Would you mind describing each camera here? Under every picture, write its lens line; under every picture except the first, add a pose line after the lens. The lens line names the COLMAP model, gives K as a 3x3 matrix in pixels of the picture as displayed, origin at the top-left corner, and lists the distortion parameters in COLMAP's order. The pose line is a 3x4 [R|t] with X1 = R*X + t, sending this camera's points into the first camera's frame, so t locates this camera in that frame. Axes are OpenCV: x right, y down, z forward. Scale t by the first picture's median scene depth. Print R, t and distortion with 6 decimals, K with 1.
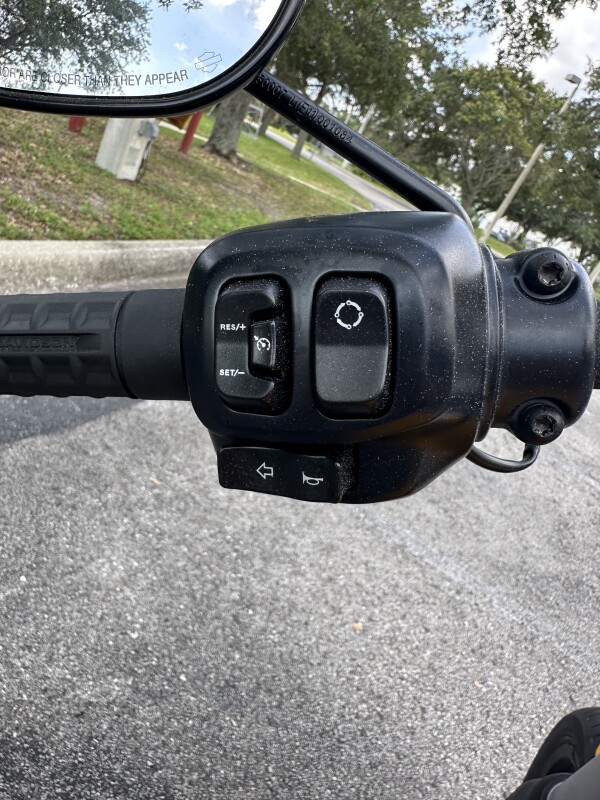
lens RADIAL K [[560.1, 0, 299.7], [0, 560.1, 398.6], [0, 0, 1]] dist [0.012060, -0.006305]
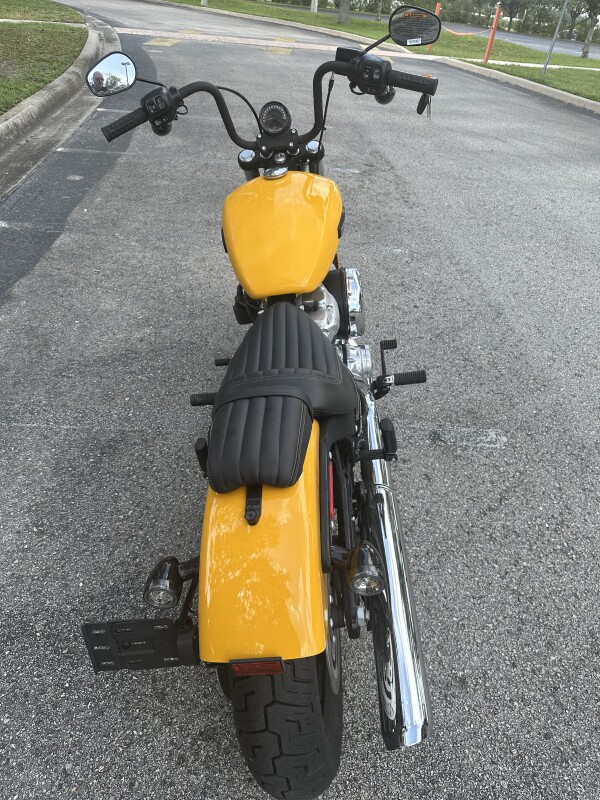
lens RADIAL K [[560.1, 0, 303.8], [0, 560.1, 402.9], [0, 0, 1]] dist [0.012060, -0.006305]
pose [[0.838851, -0.523165, 0.150422, -0.219610], [0.450975, 0.822647, 0.346227, 0.193188], [-0.304878, -0.222596, 0.926013, -1.020478]]
